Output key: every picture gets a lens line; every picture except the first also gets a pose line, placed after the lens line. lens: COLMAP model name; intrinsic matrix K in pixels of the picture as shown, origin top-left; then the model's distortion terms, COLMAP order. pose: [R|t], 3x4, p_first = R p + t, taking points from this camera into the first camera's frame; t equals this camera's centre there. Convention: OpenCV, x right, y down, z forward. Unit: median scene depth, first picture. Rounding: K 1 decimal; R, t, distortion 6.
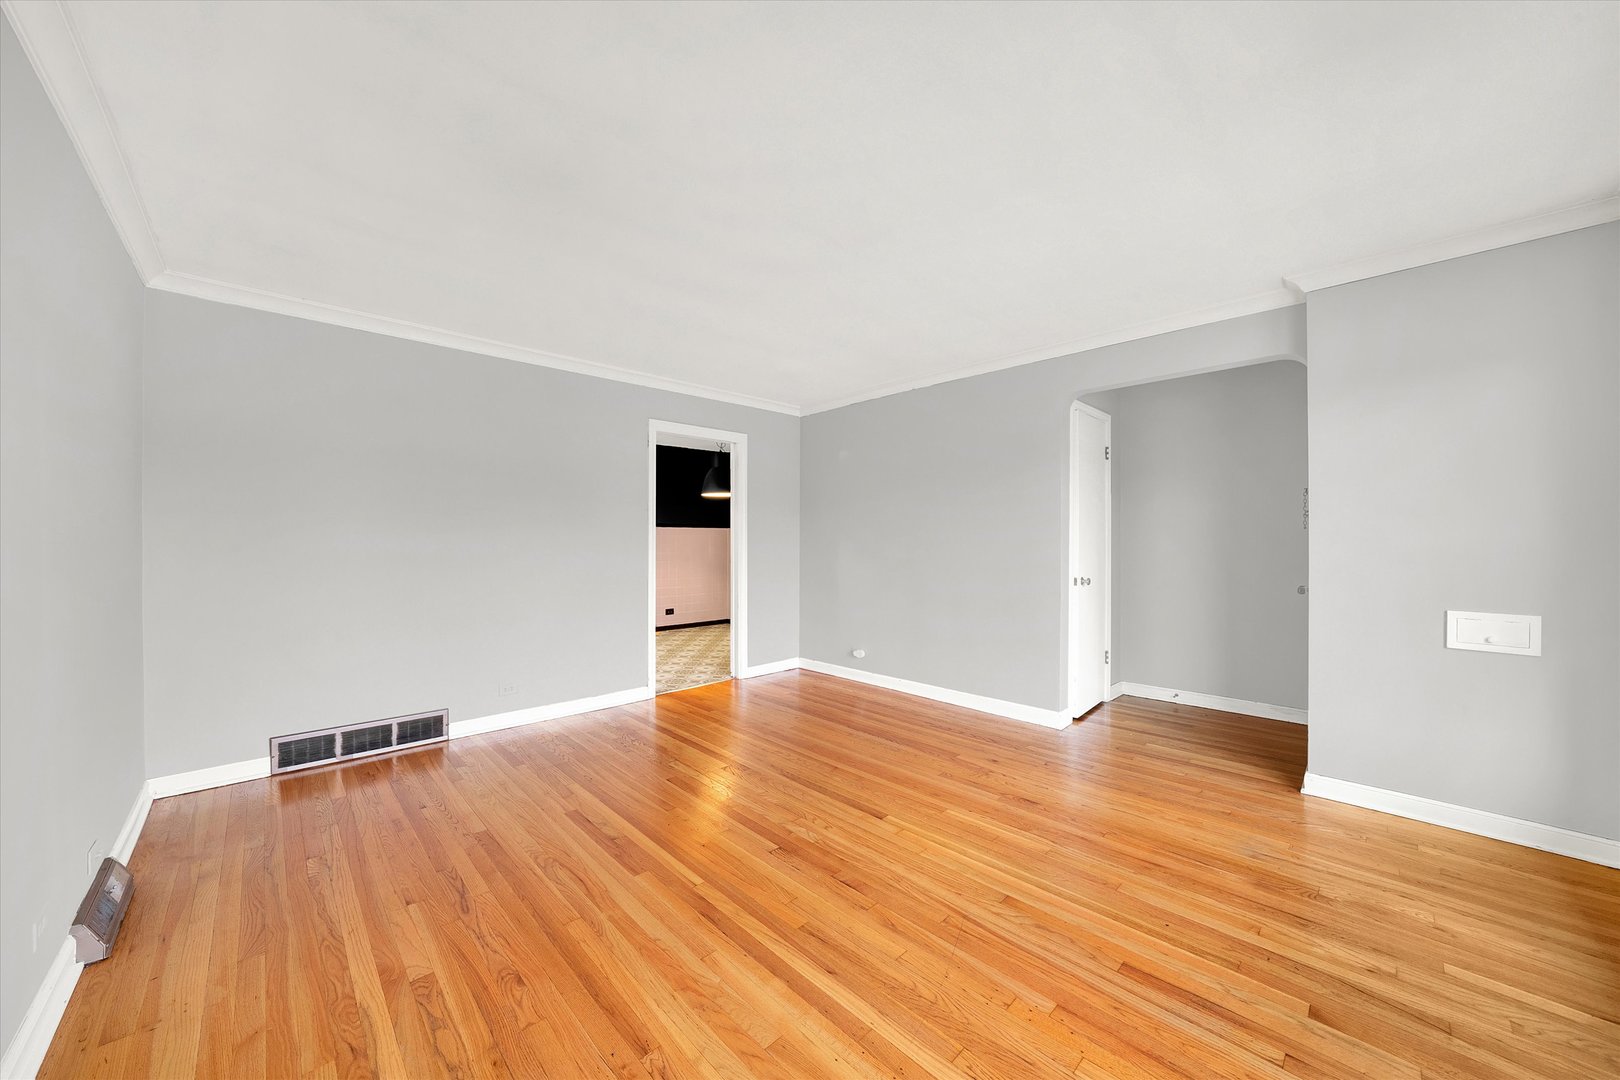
lens RADIAL K [[576.6, 0, 801.5], [0, 576.6, 545.4], [0, 0, 1]] dist [-0.023047, 0.002970]
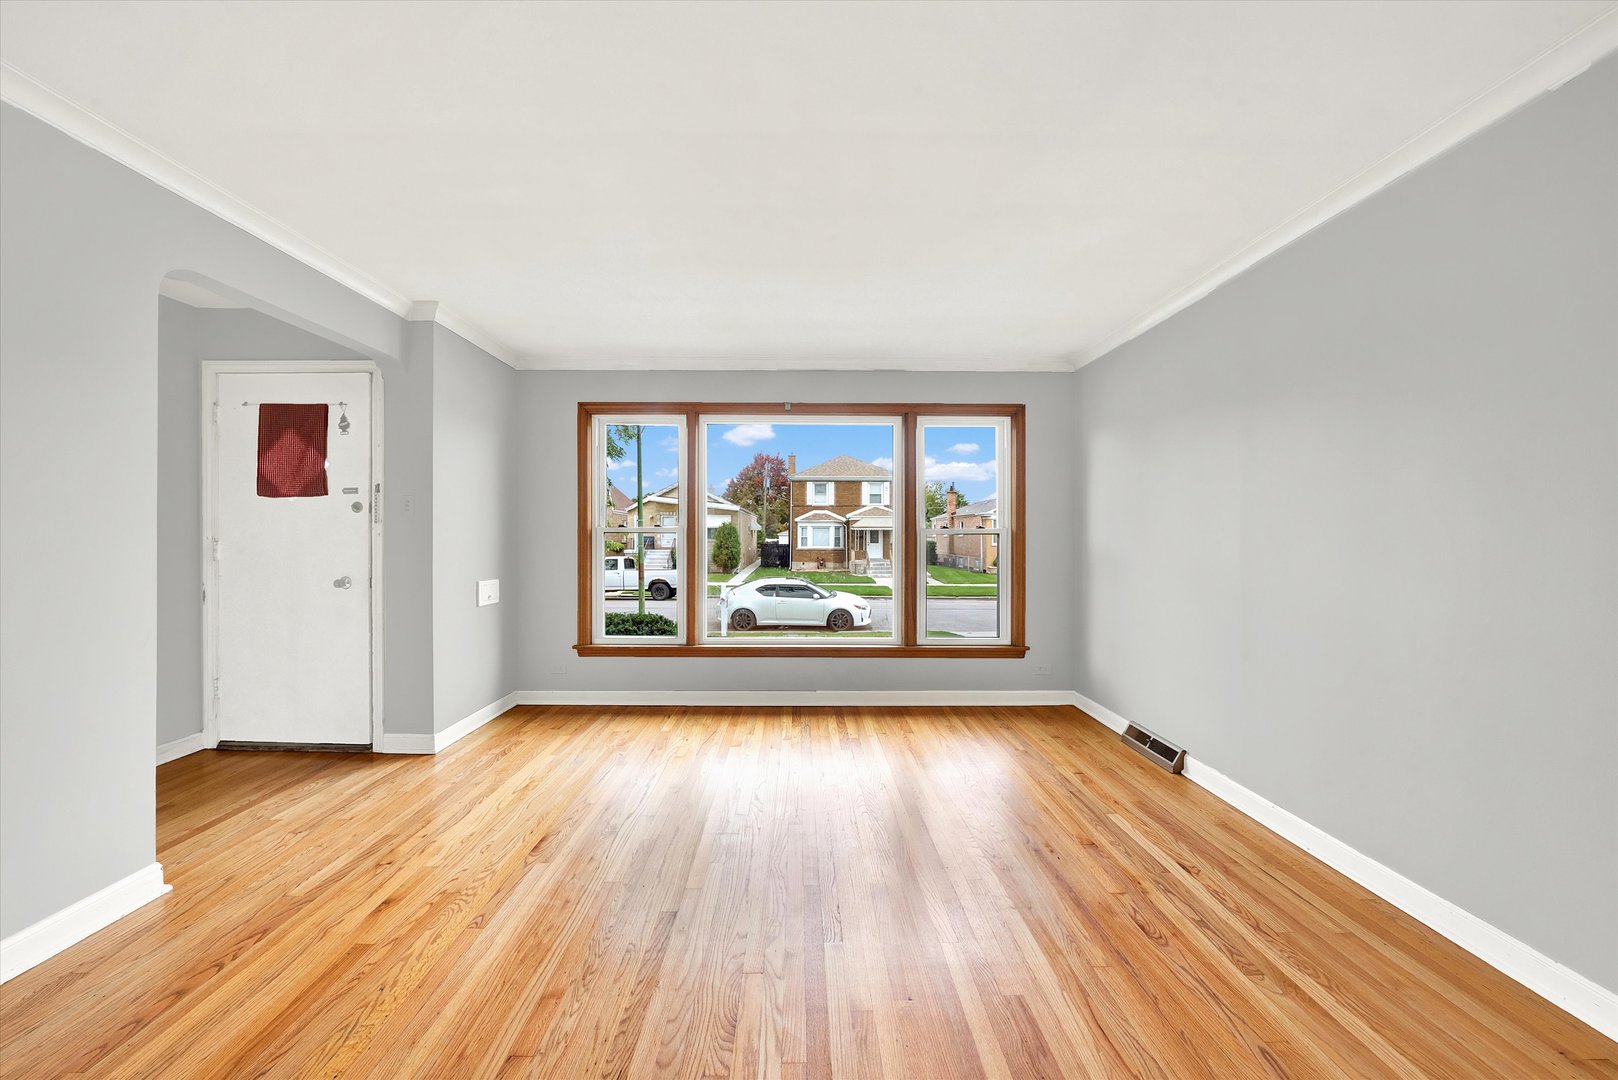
lens RADIAL K [[566.2, 0, 806.0], [0, 566.2, 536.2], [0, 0, 1]] dist [-0.020987, 0.001760]
pose [[-0.734217, -0.002417, 0.678911, -0.486324], [0.002394, 0.999978, 0.006149, -0.011557], [-0.678911, 0.006140, -0.734195, 1.457160]]
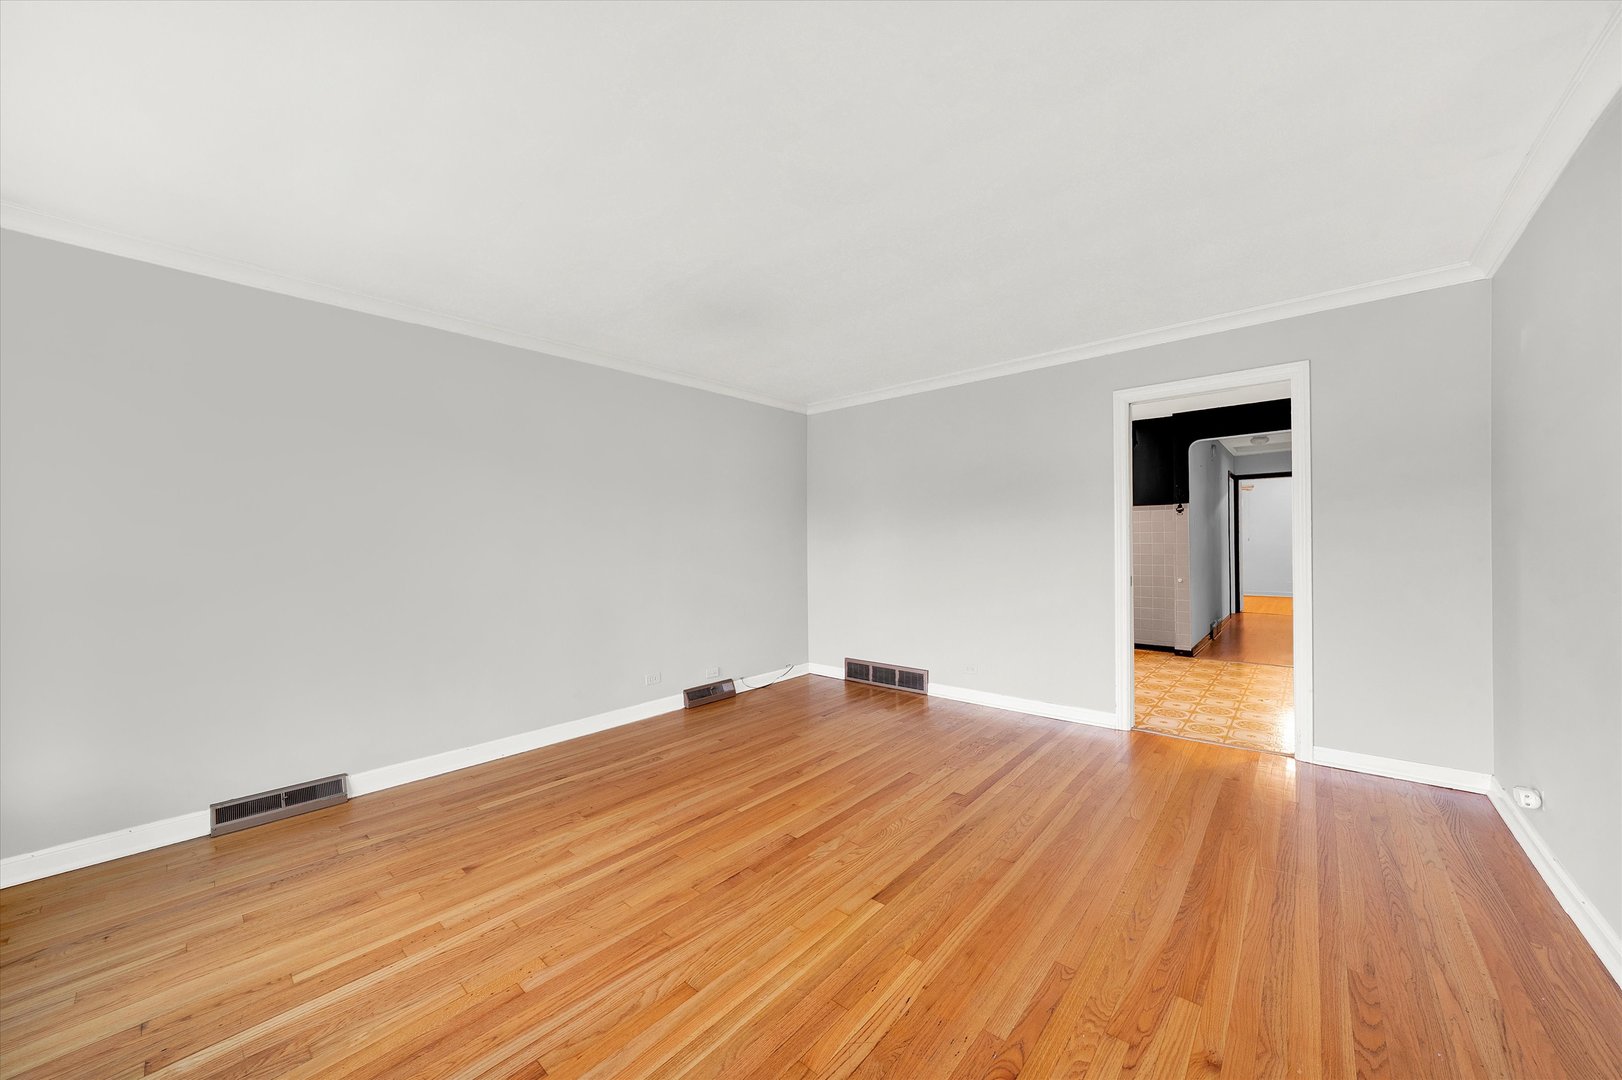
lens RADIAL K [[577.4, 0, 801.7], [0, 577.4, 534.4], [0, 0, 1]] dist [-0.023047, 0.002970]
pose [[0.079649, -0.015770, -0.996698, 0.939900], [0.005540, 0.999866, -0.015378, -0.005270], [0.996808, -0.004297, 0.079726, 0.870478]]
